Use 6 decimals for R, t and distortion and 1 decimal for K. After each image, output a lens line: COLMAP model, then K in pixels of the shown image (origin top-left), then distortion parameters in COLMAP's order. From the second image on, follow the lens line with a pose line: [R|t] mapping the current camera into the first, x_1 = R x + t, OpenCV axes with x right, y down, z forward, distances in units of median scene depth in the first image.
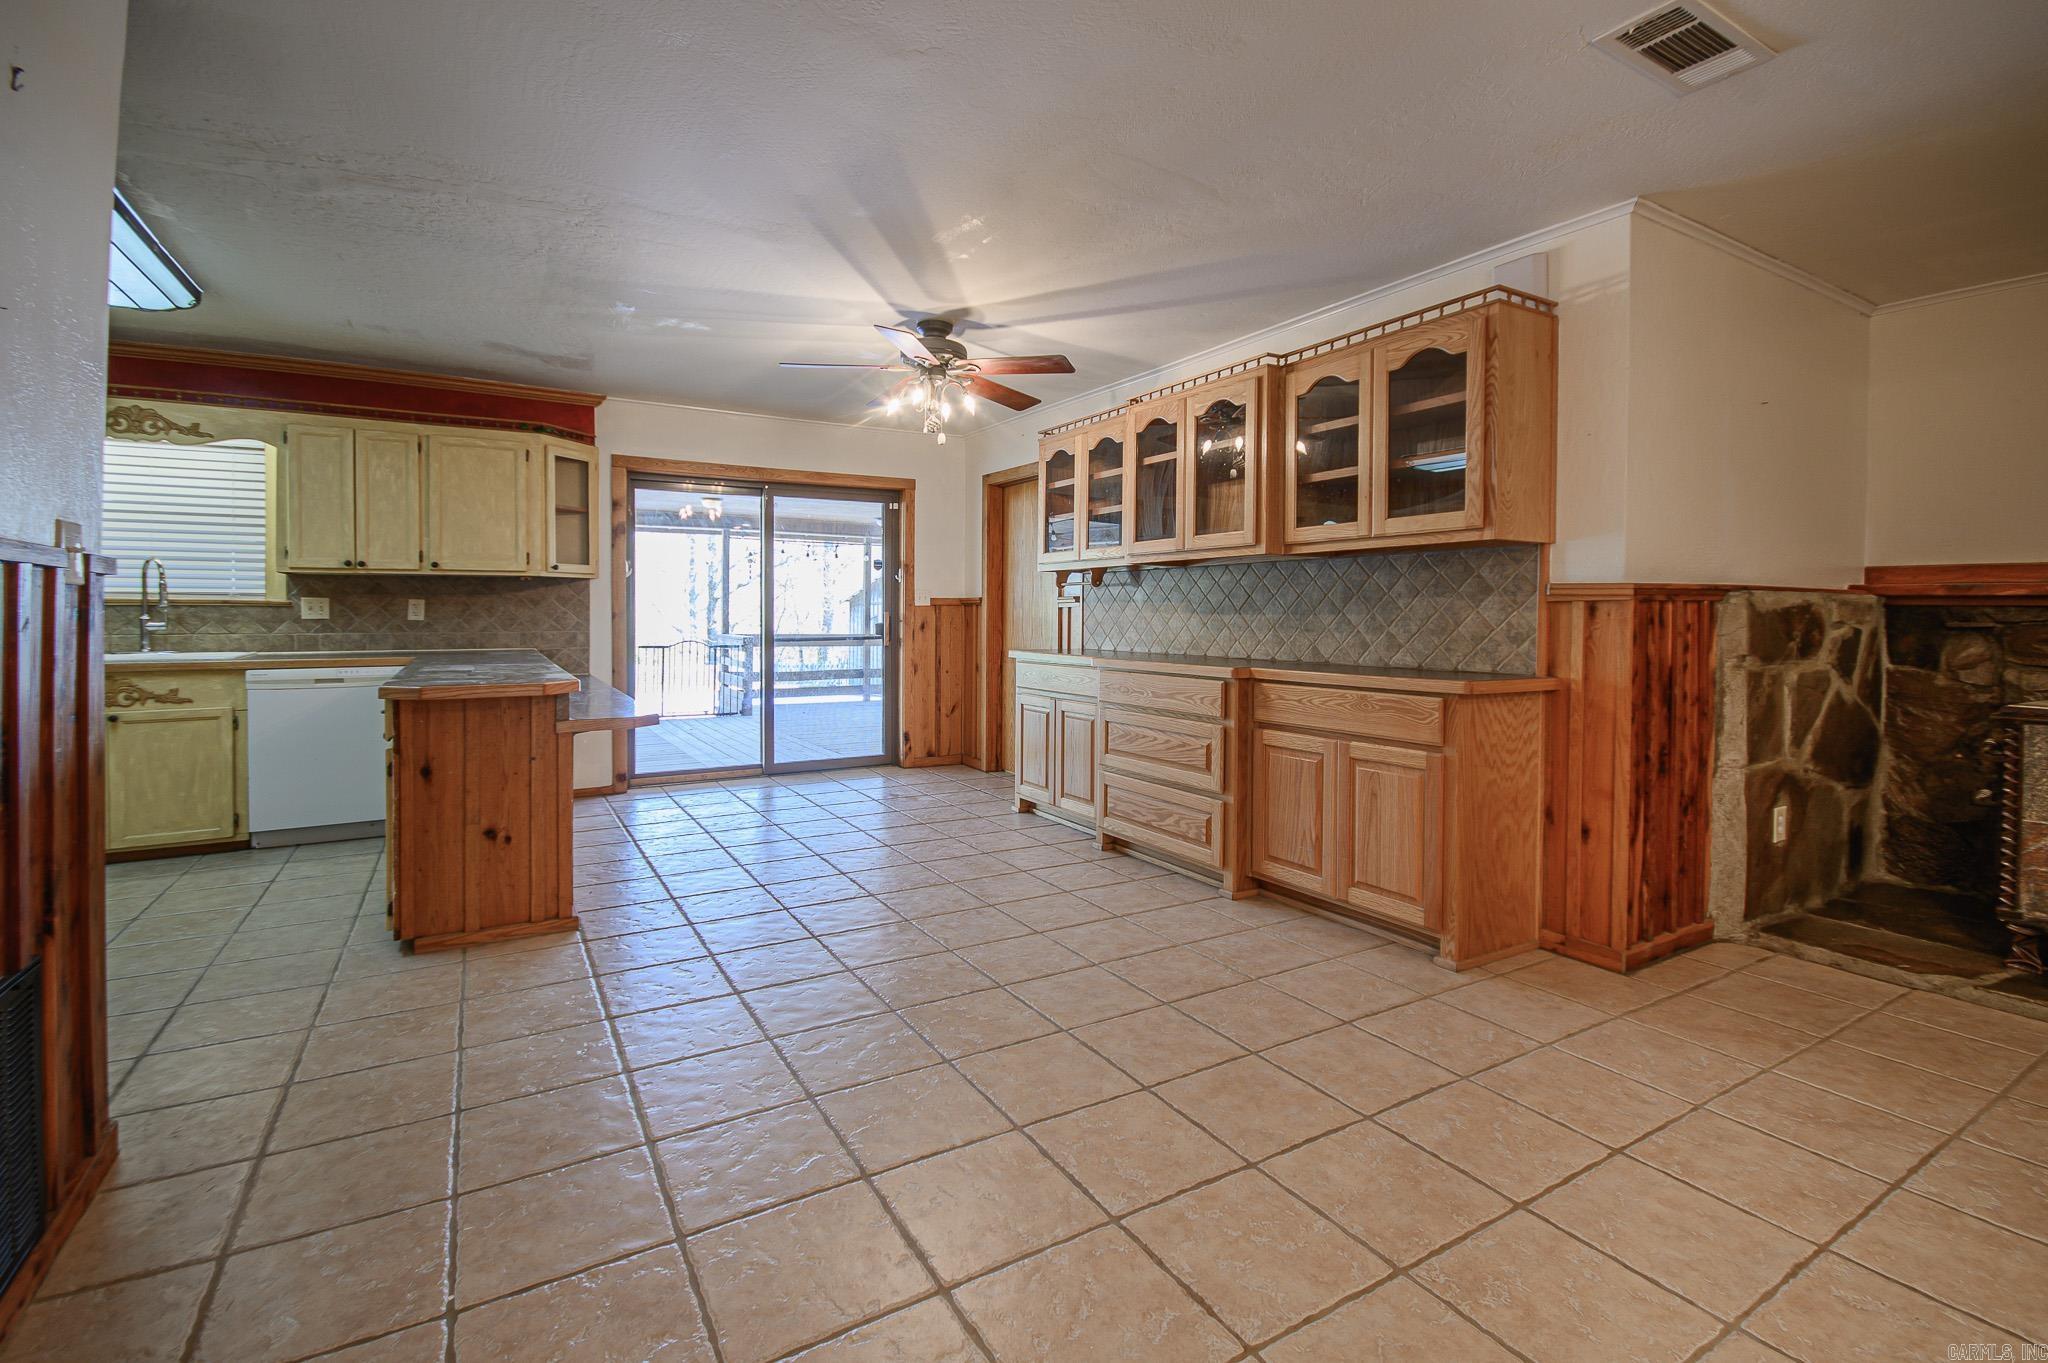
lens RADIAL K [[923.7, 0, 1025.9], [0, 923.7, 611.4], [0, 0, 1]] dist [-0.003660, -0.003338]
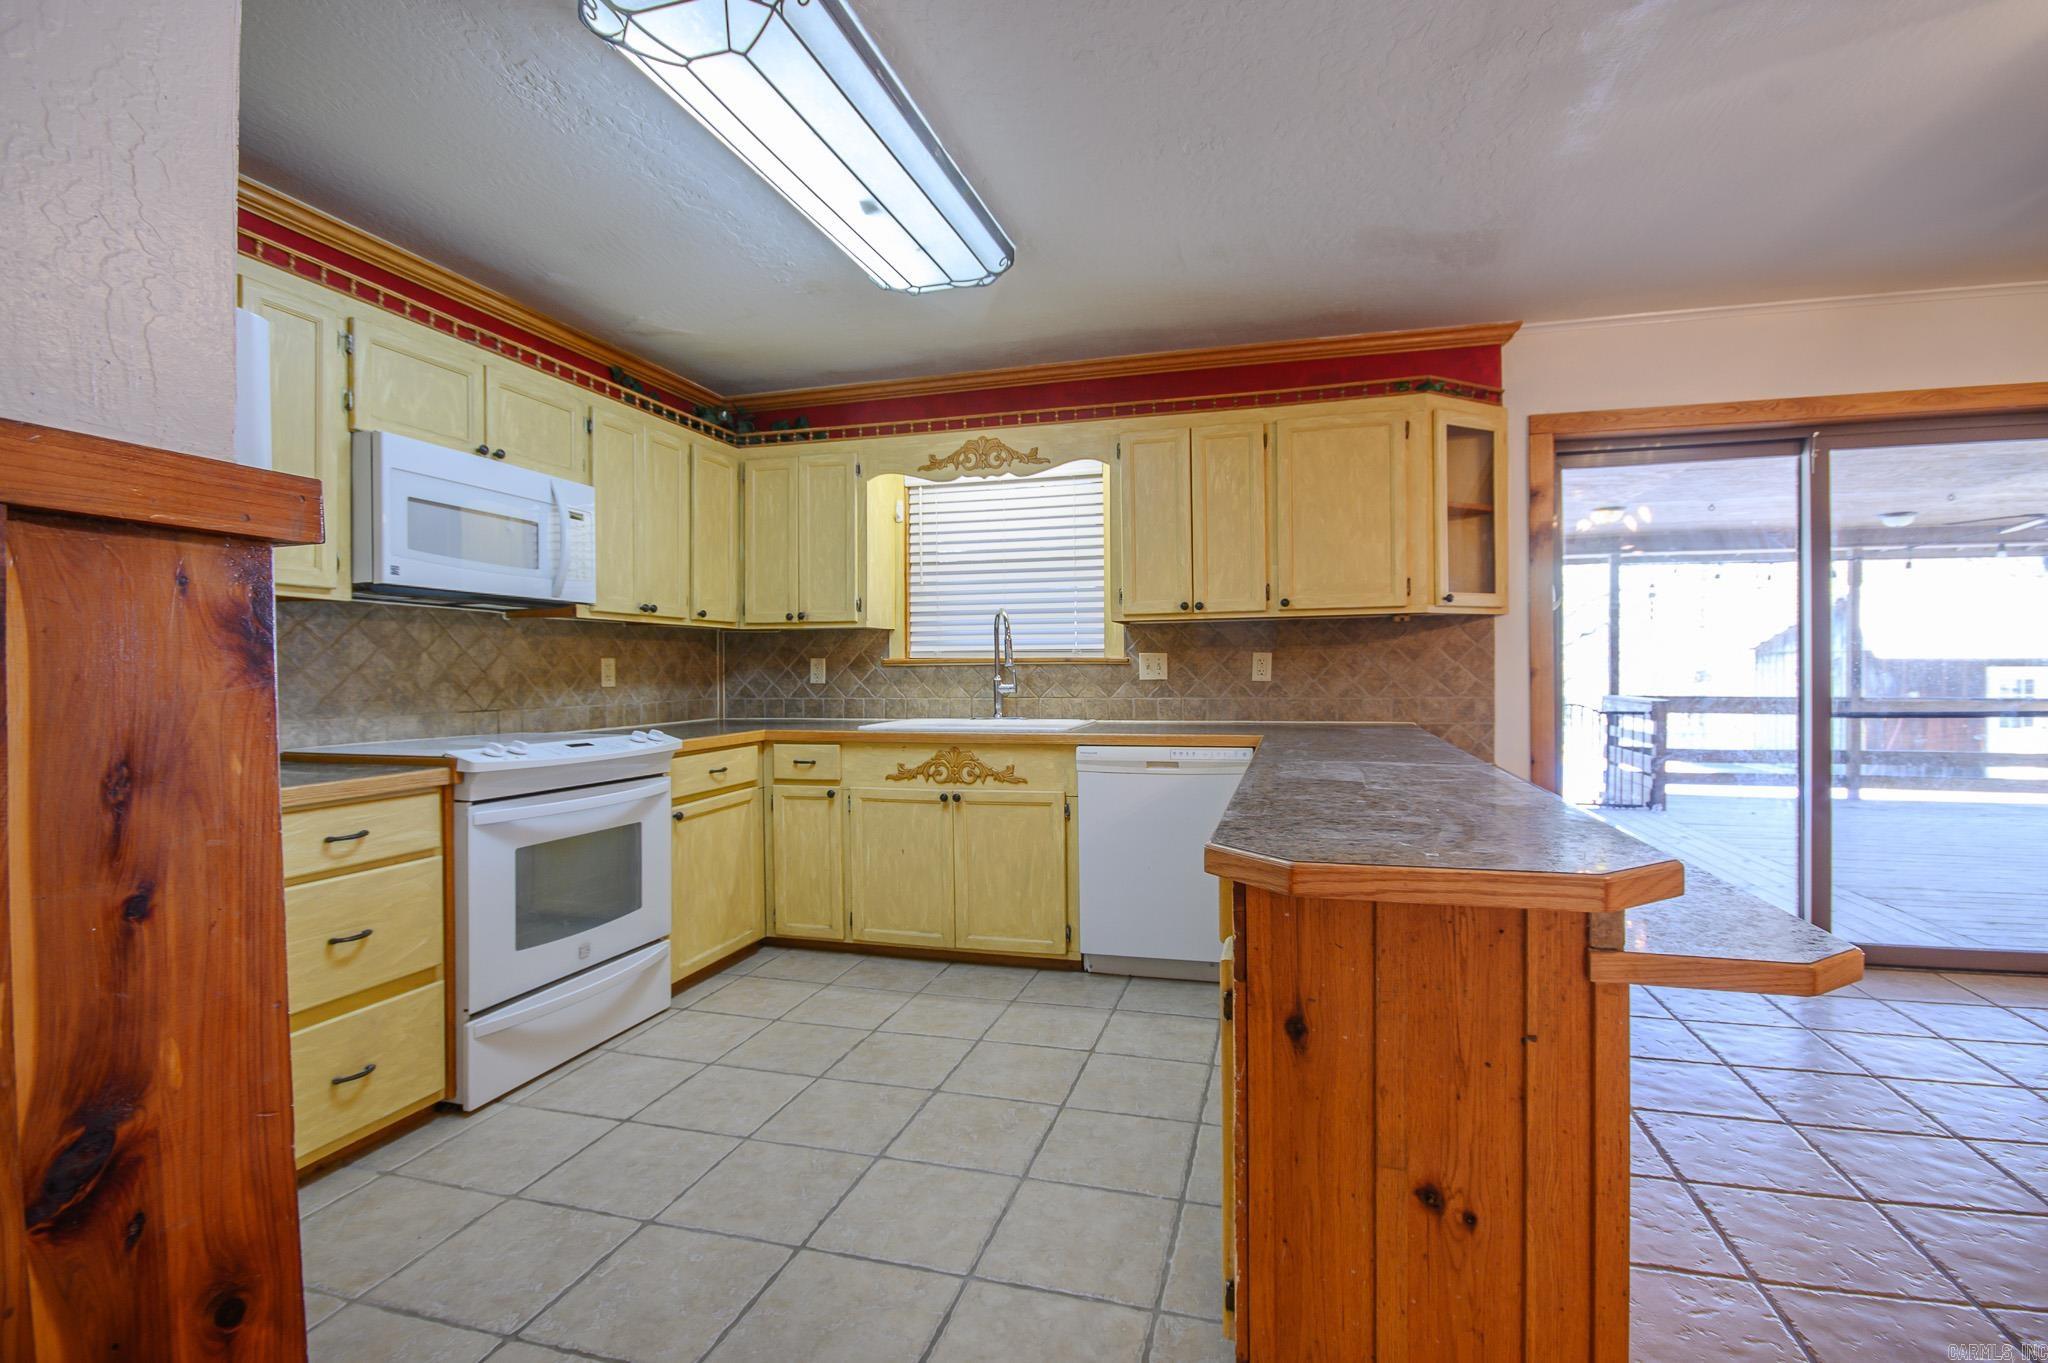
lens RADIAL K [[923.7, 0, 1038.3], [0, 923.7, 694.6], [0, 0, 1]] dist [-0.003660, -0.003338]
pose [[0.686628, 0.011015, -0.726926, -0.261763], [0.011359, 0.999601, 0.025876, -0.000728], [0.726920, -0.026024, 0.686229, 0.383881]]
